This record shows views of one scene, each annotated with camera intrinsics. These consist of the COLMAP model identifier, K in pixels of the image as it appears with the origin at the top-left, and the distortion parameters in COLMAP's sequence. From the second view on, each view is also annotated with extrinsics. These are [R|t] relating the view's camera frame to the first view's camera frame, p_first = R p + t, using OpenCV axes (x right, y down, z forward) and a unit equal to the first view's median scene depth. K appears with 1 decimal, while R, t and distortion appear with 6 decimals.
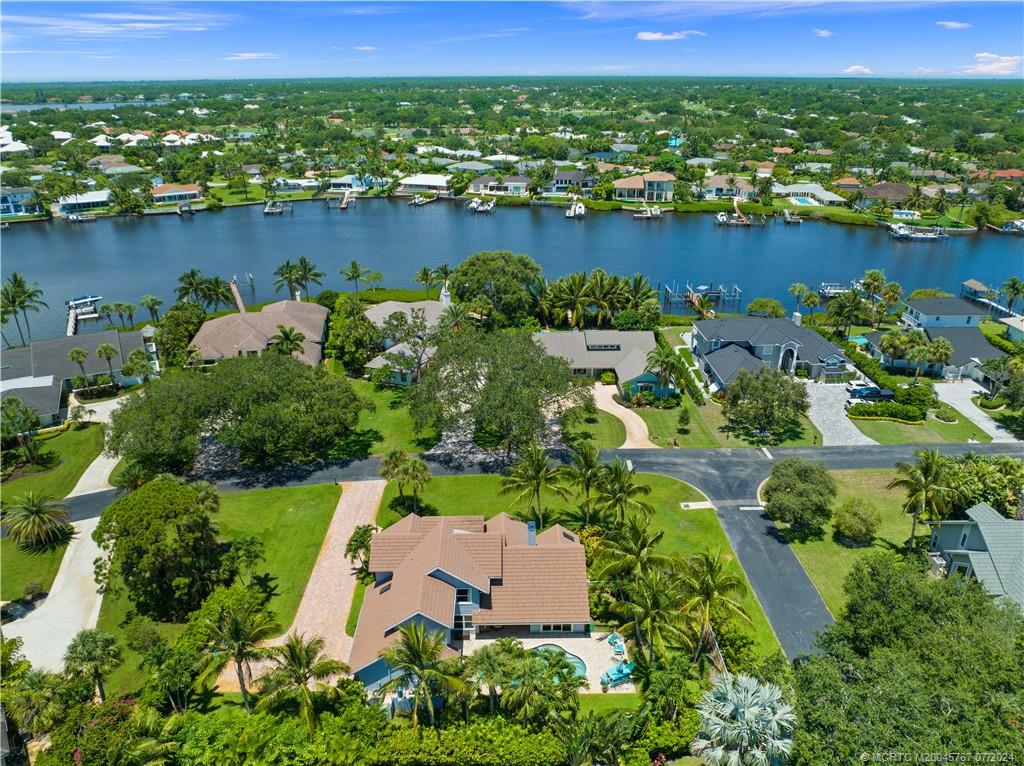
lens RADIAL K [[719.9, 0, 512.0], [0, 719.9, 383.0], [0, 0, 1]] dist [-0.039523, 0.002169]
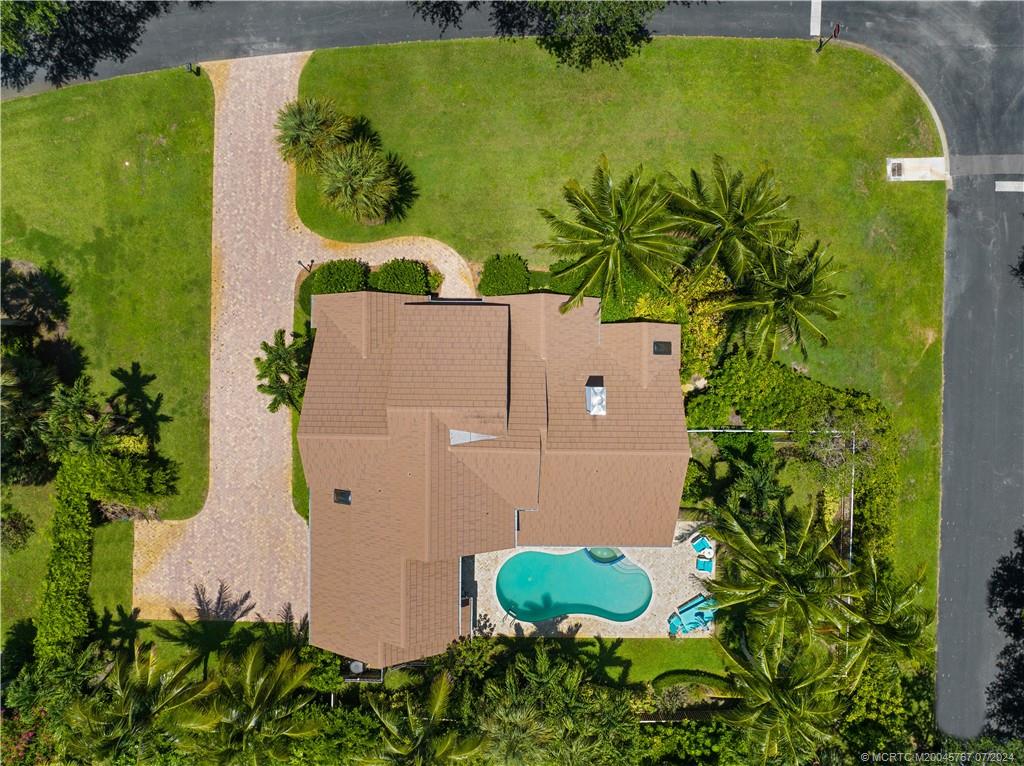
lens RADIAL K [[719.9, 0, 512.0], [0, 719.9, 383.0], [0, 0, 1]] dist [-0.039523, 0.002169]
pose [[0.999499, 0.030169, 0.009612, -0.025185], [-0.020452, 0.383367, 0.923369, -0.177422], [0.024172, -0.923103, 0.383792, 0.499996]]
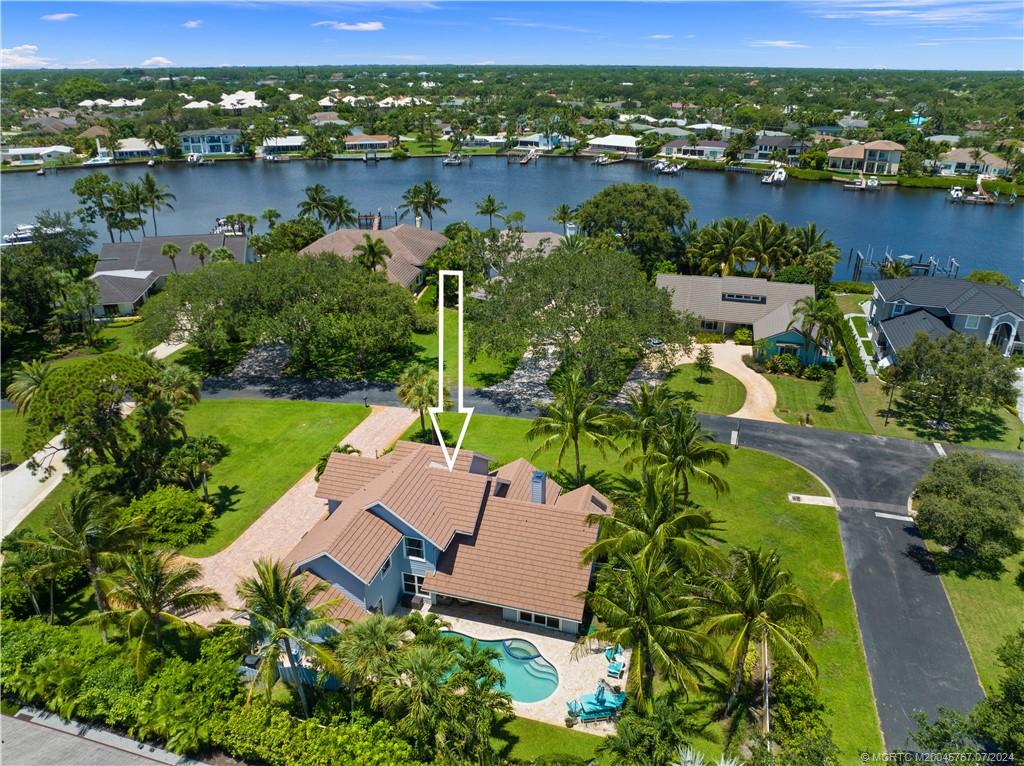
lens RADIAL K [[719.9, 0, 512.0], [0, 719.9, 383.0], [0, 0, 1]] dist [-0.039523, 0.002169]
pose [[0.955131, 0.124636, -0.268682, 0.113955], [-0.121351, 0.992190, 0.028868, 0.054414], [0.270181, 0.005032, 0.962796, 0.181923]]
